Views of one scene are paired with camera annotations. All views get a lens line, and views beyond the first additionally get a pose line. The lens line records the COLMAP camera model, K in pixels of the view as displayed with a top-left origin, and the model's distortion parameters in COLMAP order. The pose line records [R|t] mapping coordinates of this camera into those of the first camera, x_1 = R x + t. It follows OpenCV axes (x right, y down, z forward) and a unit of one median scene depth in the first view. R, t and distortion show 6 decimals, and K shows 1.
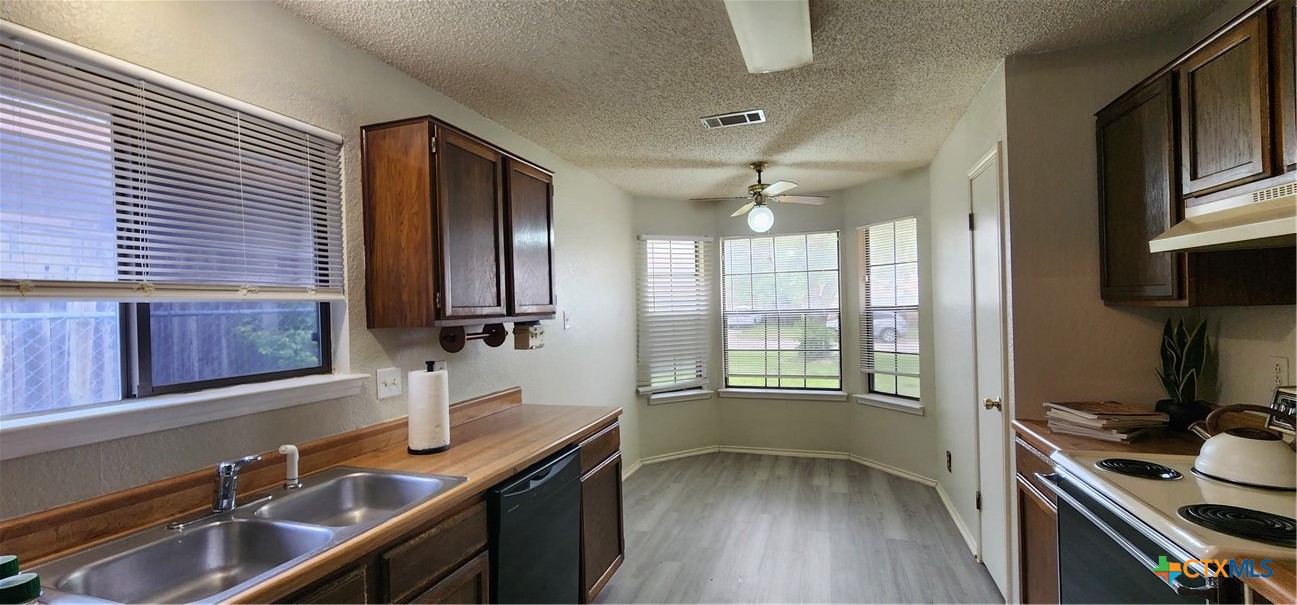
lens RADIAL K [[535.9, 0, 646.1], [0, 535.9, 305.7], [0, 0, 1]] dist [0.001054, 0.000256]
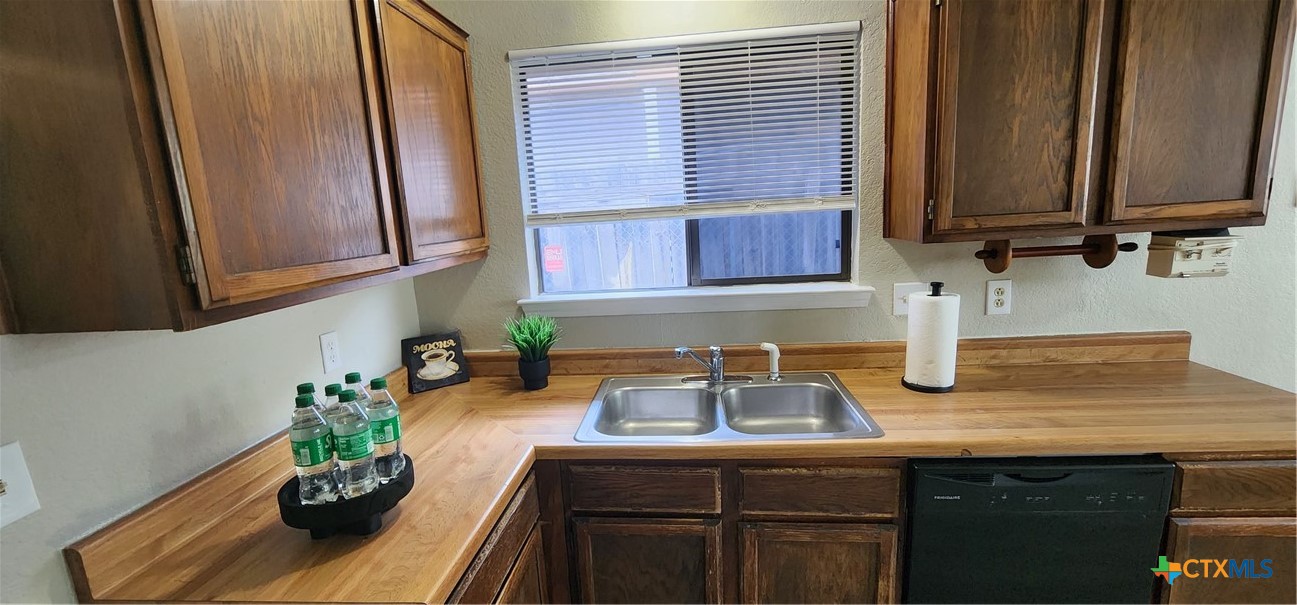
lens RADIAL K [[521.6, 0, 652.5], [0, 521.6, 312.0], [0, 0, 1]] dist [-0.000631, -0.000105]
pose [[0.251902, 0.195856, -0.947727, 0.261827], [0.052343, 0.975116, 0.215429, -0.049686], [0.966336, -0.103874, 0.235382, 0.408962]]
